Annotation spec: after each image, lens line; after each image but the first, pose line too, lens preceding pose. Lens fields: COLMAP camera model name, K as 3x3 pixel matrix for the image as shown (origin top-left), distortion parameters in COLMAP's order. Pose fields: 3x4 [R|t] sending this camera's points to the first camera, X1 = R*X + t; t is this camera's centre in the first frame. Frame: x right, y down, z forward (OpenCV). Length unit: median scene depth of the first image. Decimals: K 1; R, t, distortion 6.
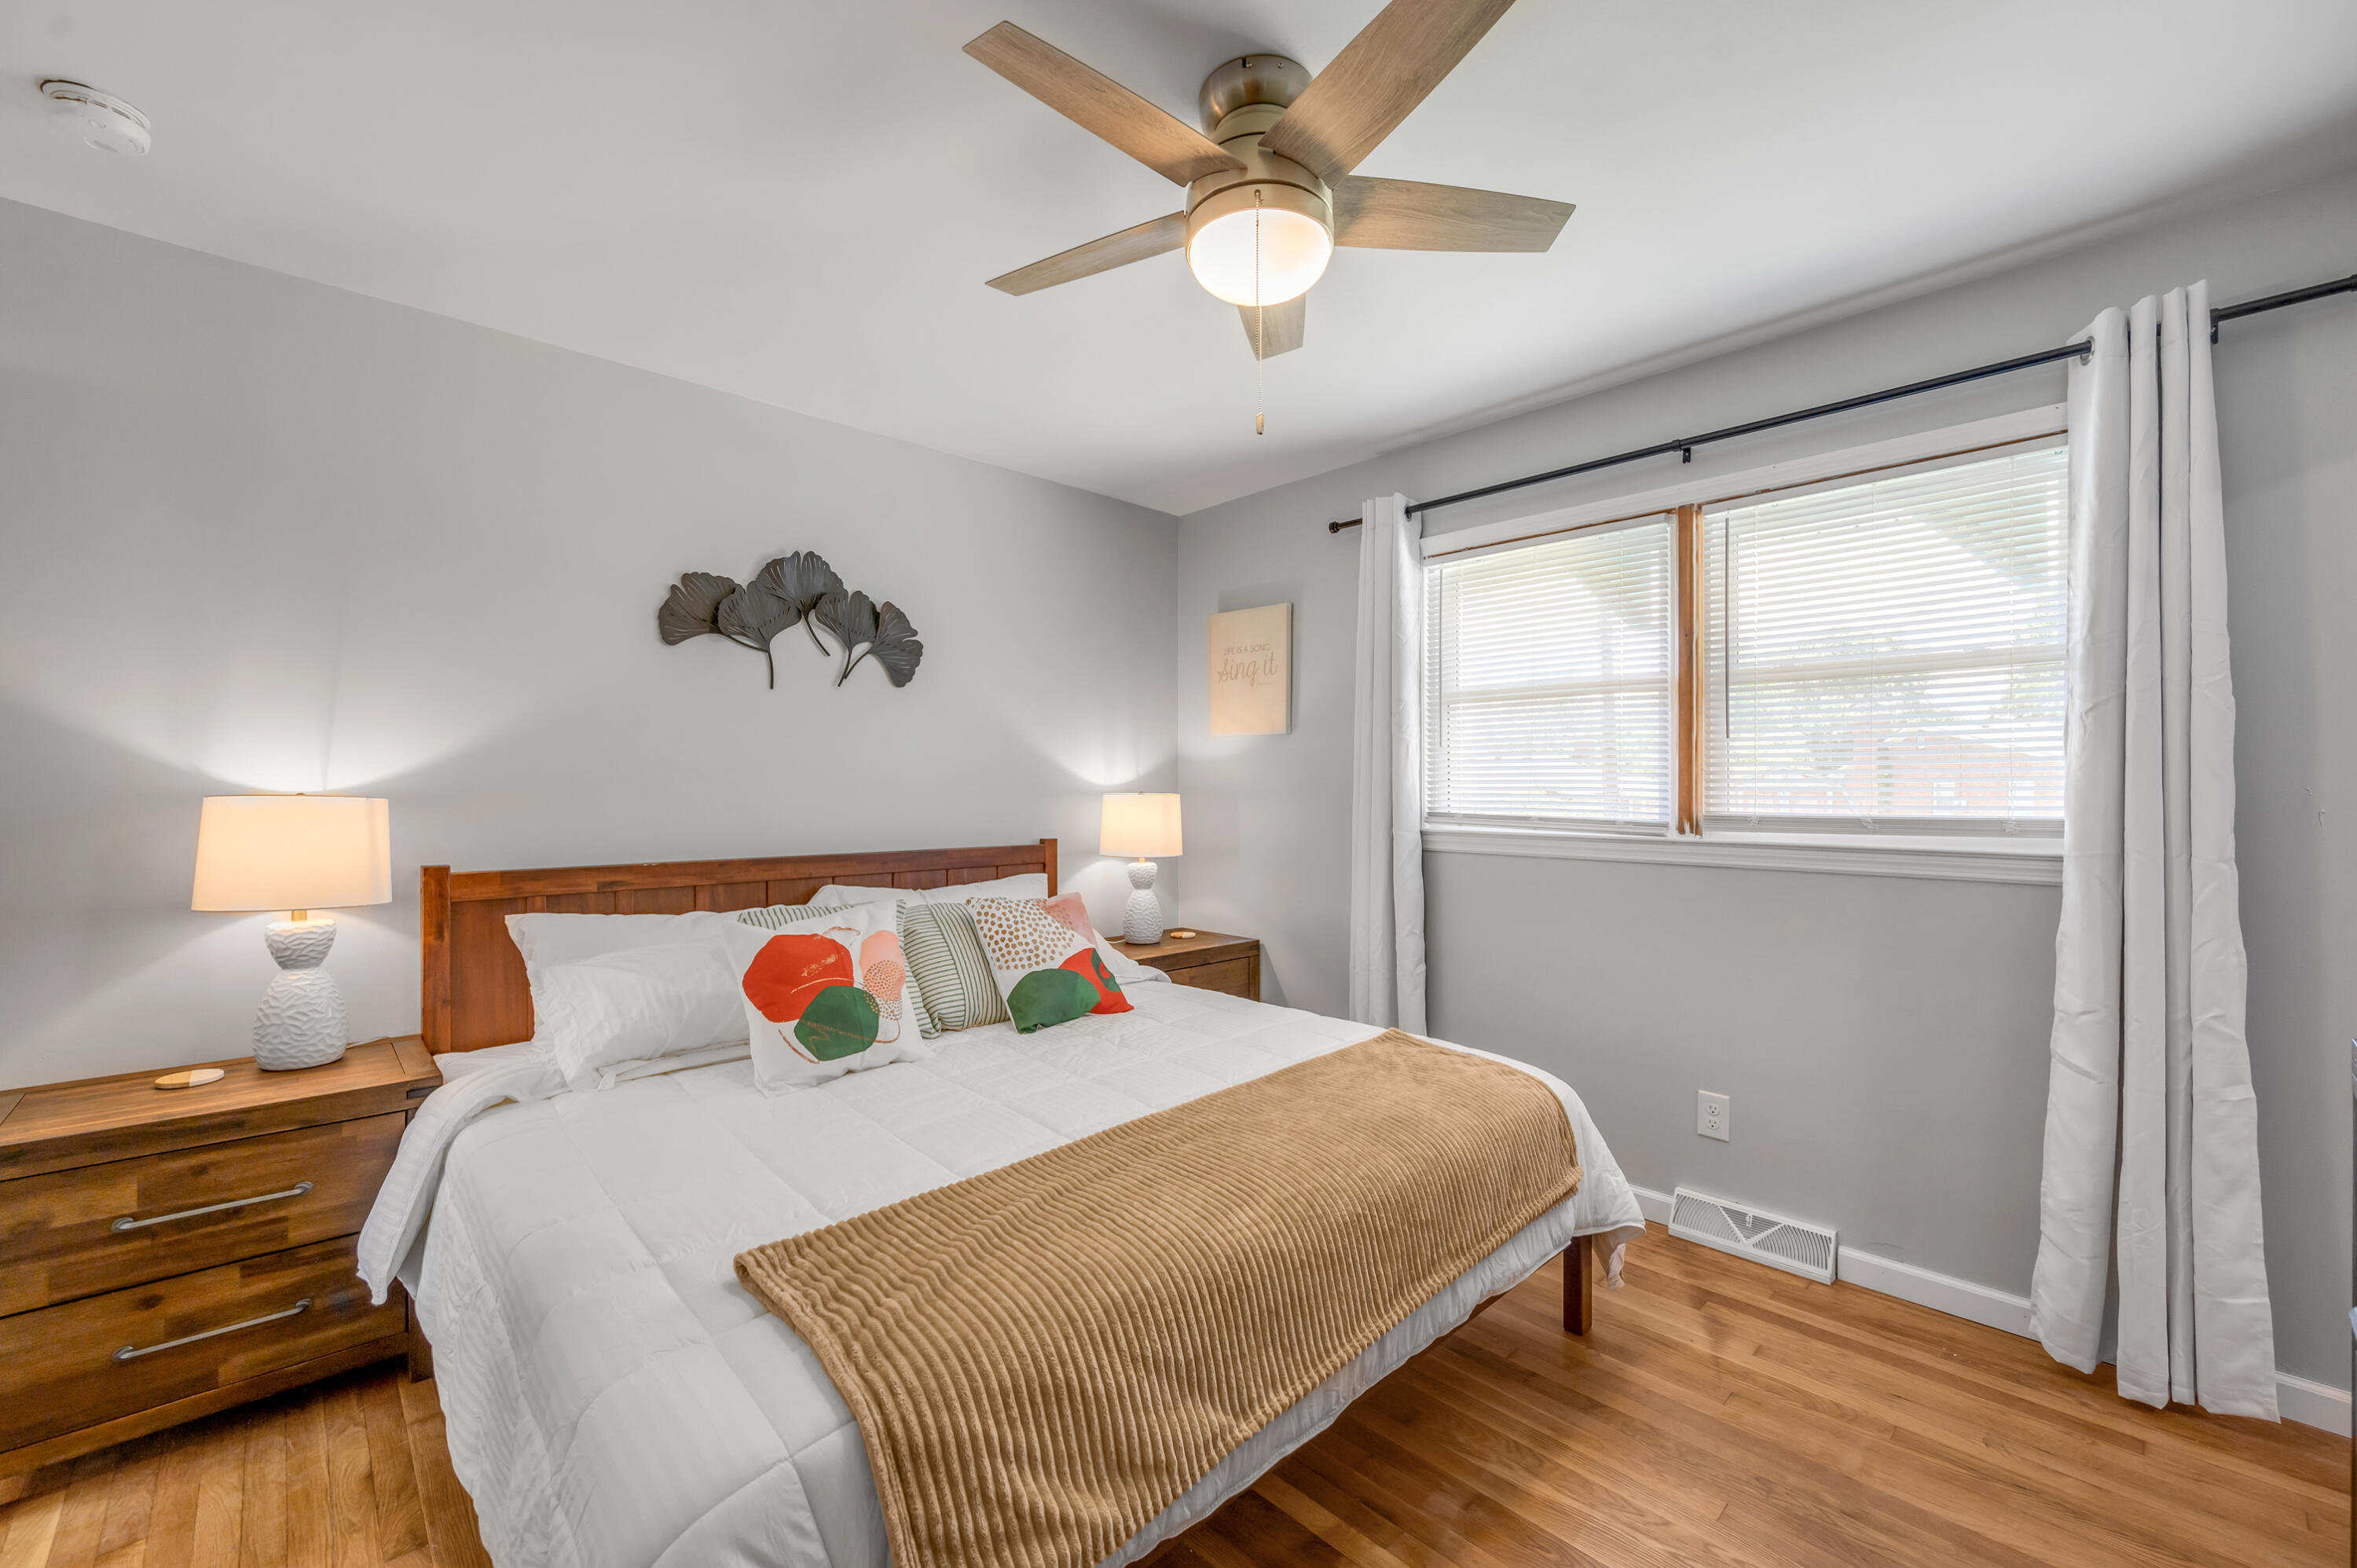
lens RADIAL K [[961.2, 0, 1172.3], [0, 961.2, 787.4], [0, 0, 1]] dist [-0.001148, -0.000138]
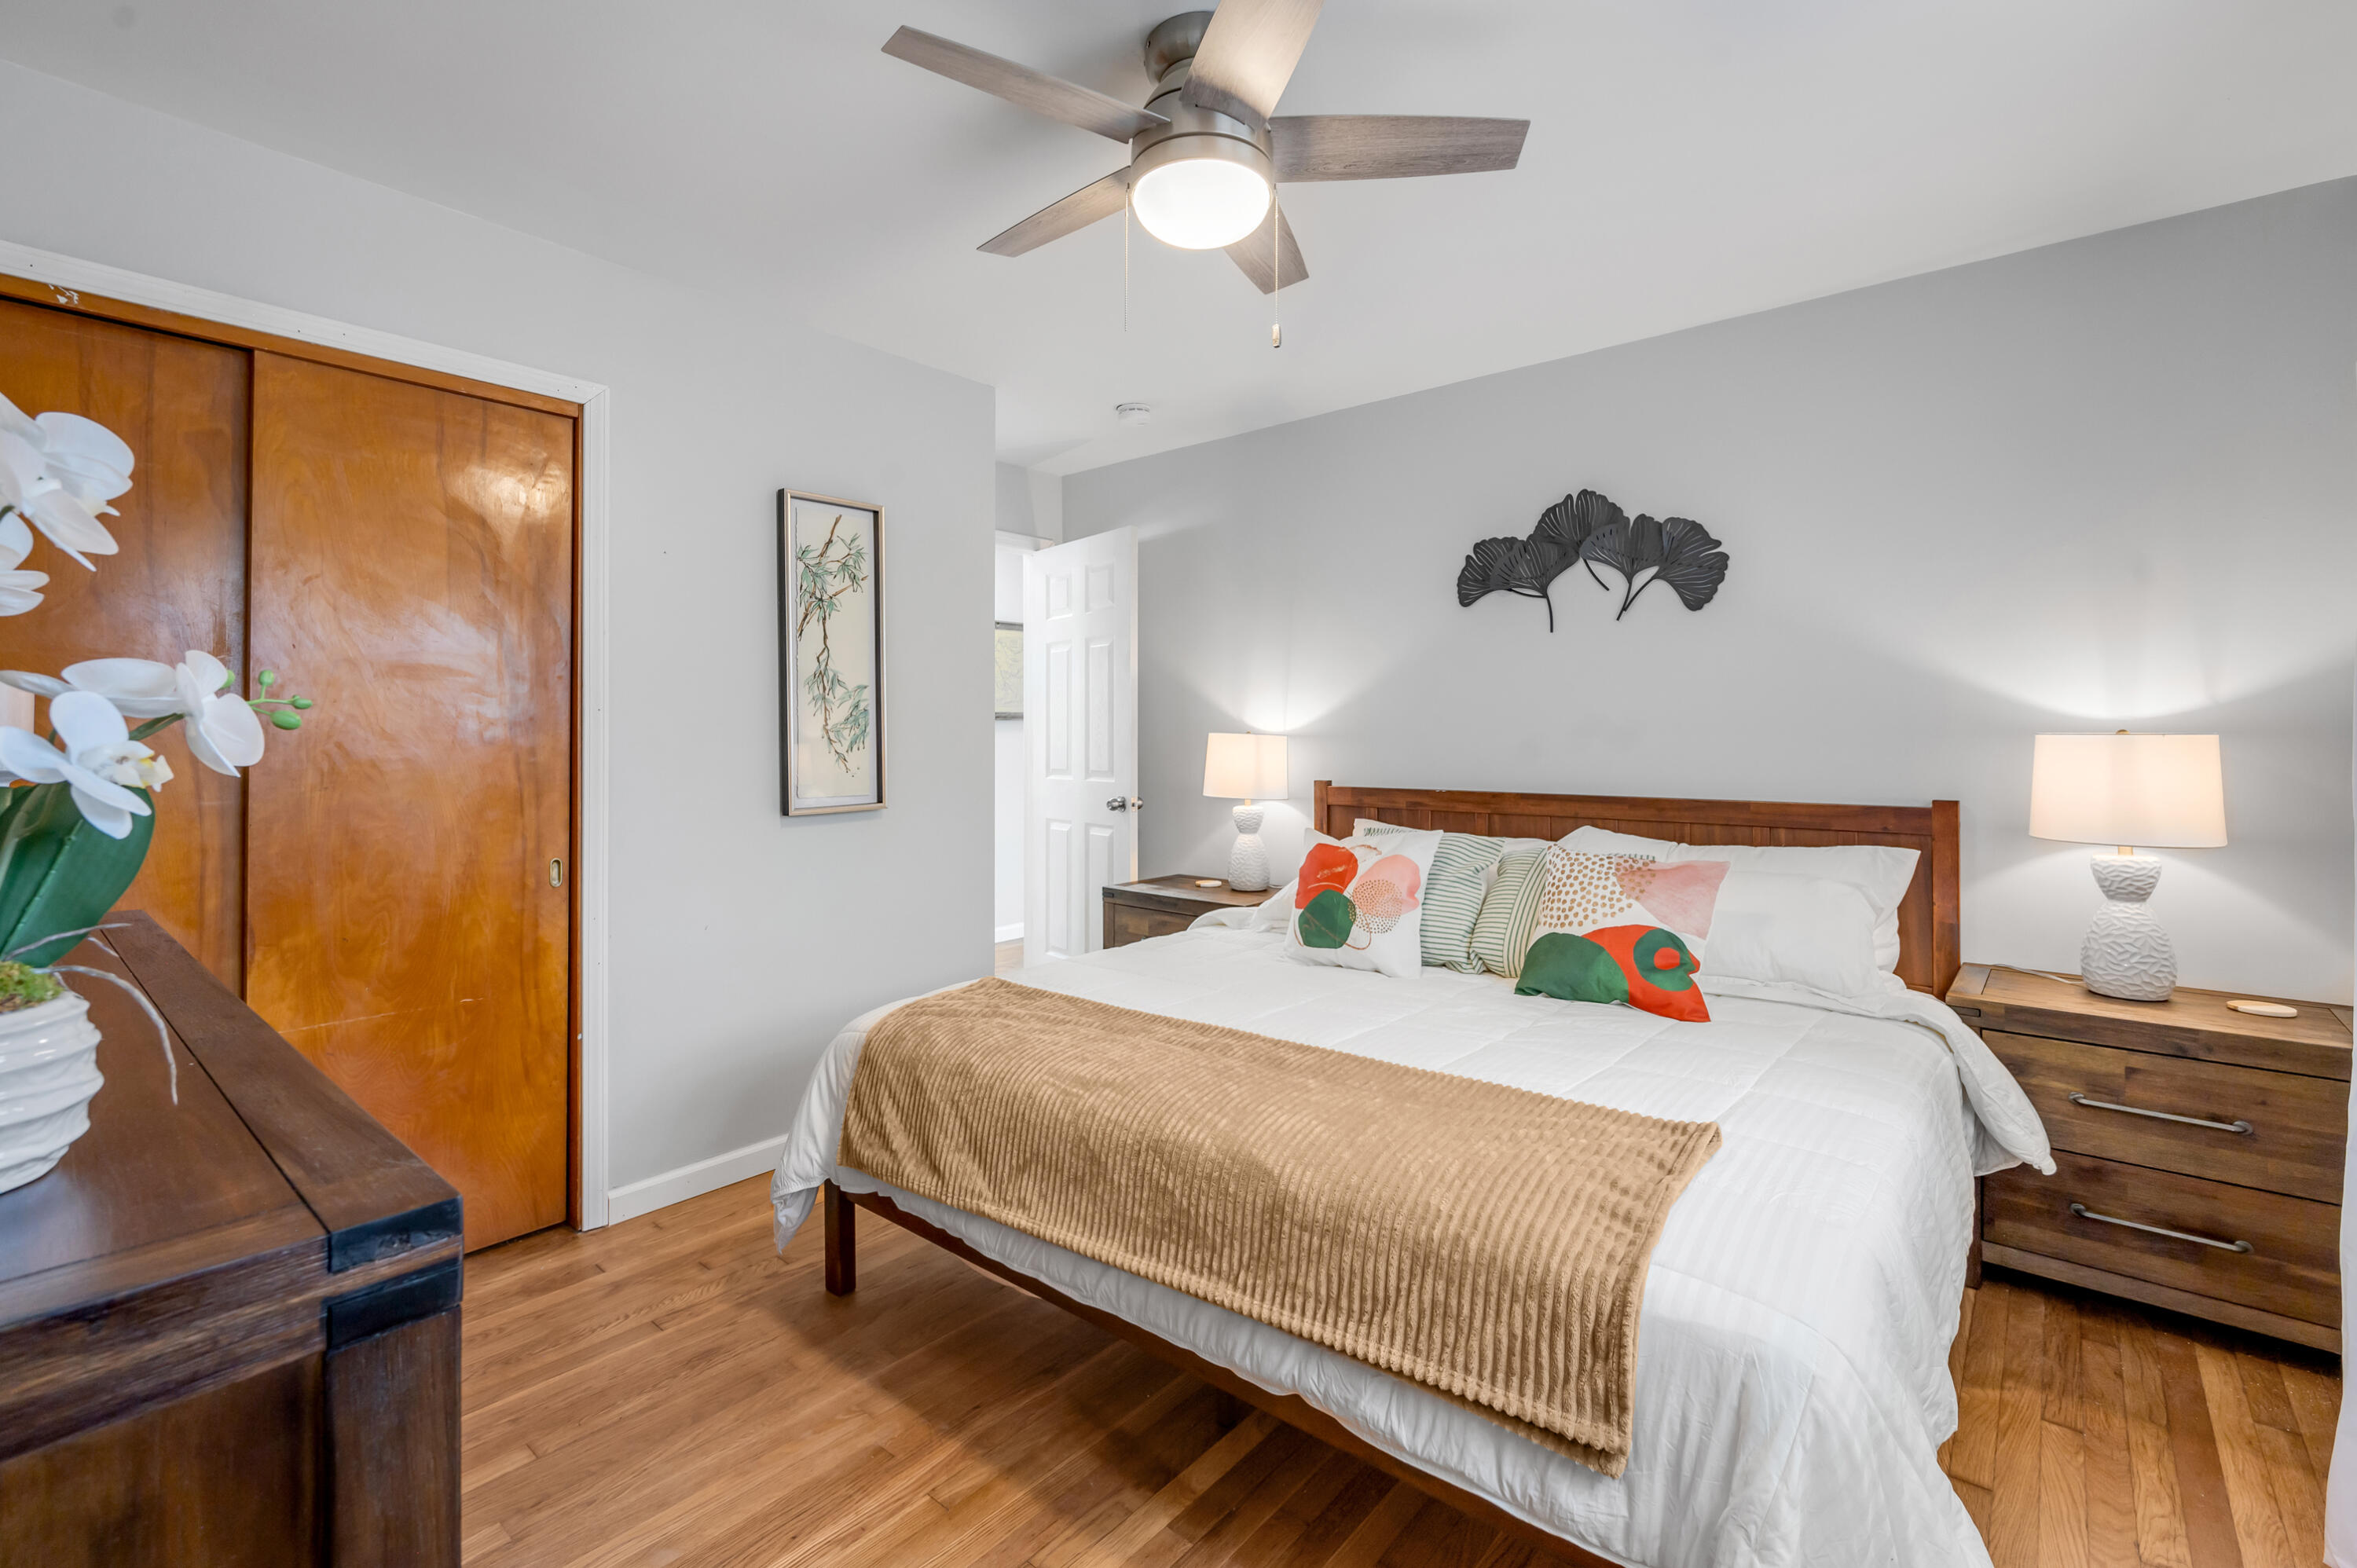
lens RADIAL K [[1033.9, 0, 1182.1], [0, 1033.9, 719.1], [0, 0, 1]] dist [-0.001052, -0.000091]
pose [[0.114183, -0.016968, -0.993315, 0.662492], [0.000298, 0.999855, -0.017045, 0.011013], [0.993460, 0.001650, 0.114172, 0.484000]]
